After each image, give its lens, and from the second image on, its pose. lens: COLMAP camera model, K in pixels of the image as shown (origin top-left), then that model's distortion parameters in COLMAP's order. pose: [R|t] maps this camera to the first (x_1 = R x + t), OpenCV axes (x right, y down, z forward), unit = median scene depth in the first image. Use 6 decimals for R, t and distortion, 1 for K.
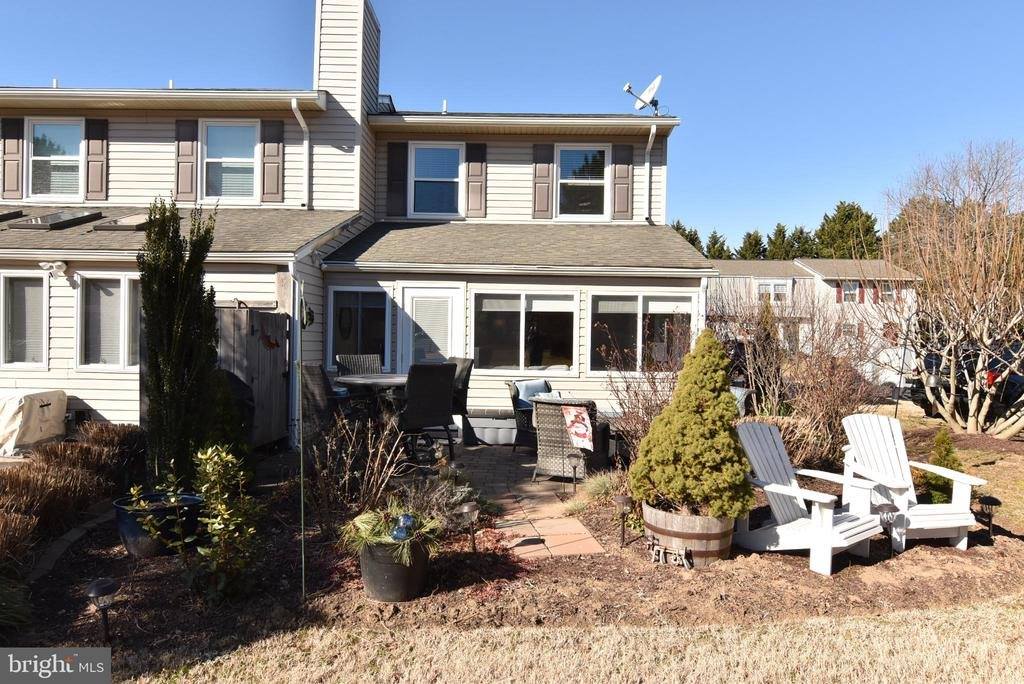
lens RADIAL K [[675.5, 0, 512.0], [0, 675.5, 342.0], [0, 0, 1]] dist [0.005336, 0.000738]
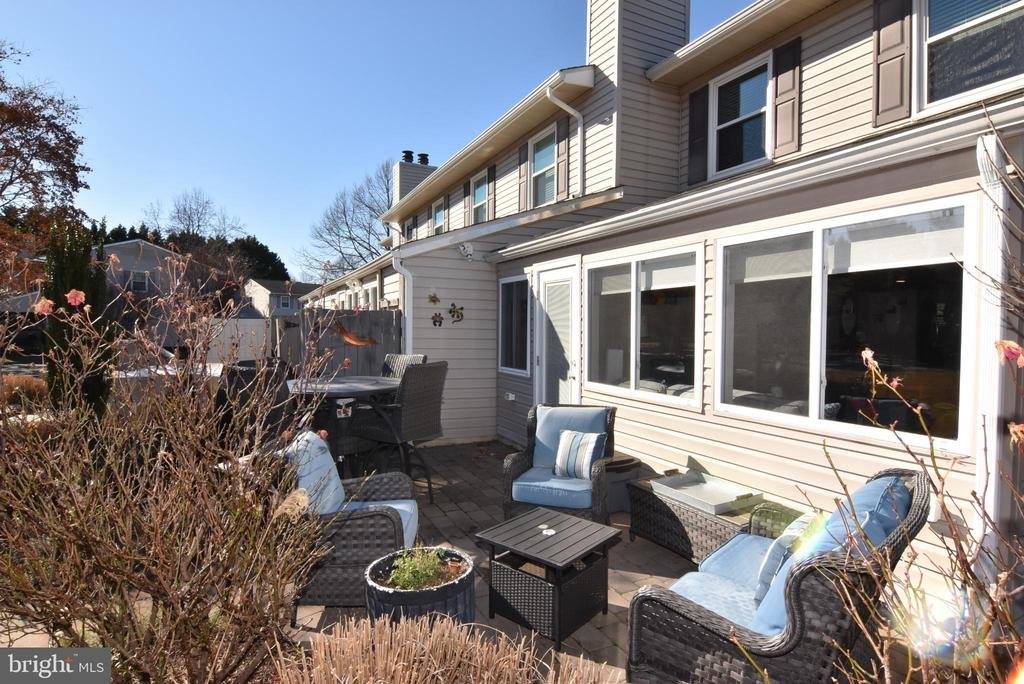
lens RADIAL K [[546.0, 0, 512.0], [0, 546.0, 342.0], [0, 0, 1]] dist [0.003601, -0.017825]
pose [[0.454404, 0.009416, -0.890746, 0.331824], [-0.010113, 0.999934, 0.005412, -0.001557], [0.890738, 0.006549, 0.454470, 0.569809]]
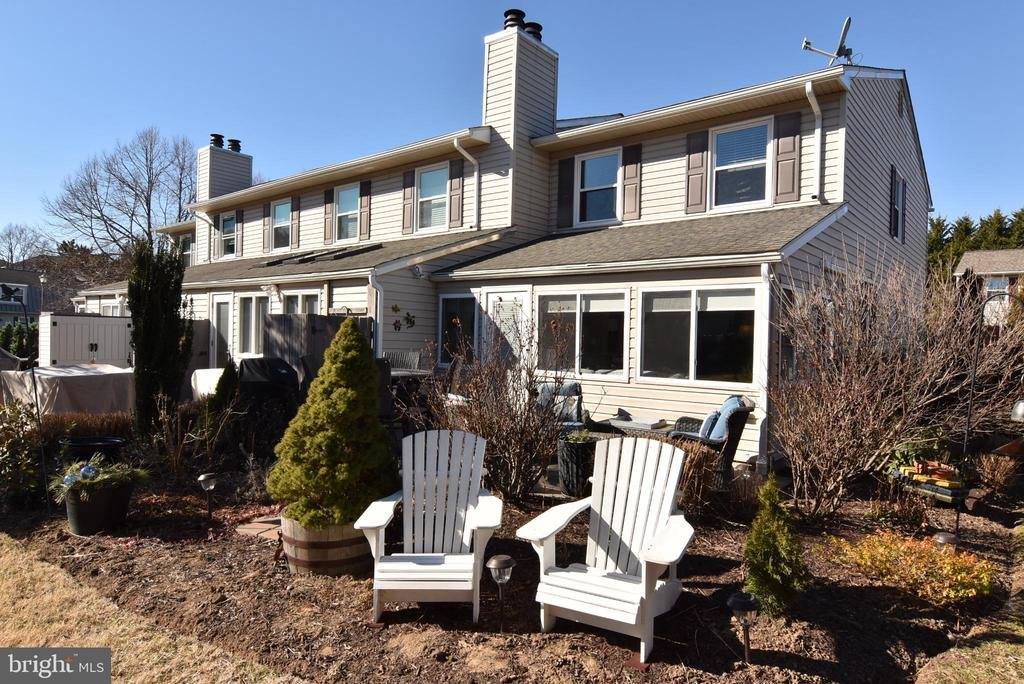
lens RADIAL K [[619.1, 0, 512.0], [0, 619.1, 342.0], [0, 0, 1]] dist [0.003096, -0.000010]
pose [[0.781668, 0.006675, -0.623660, 0.413538], [-0.016841, 0.999804, -0.010407, 0.006965], [0.623468, 0.018638, 0.781627, 0.205038]]
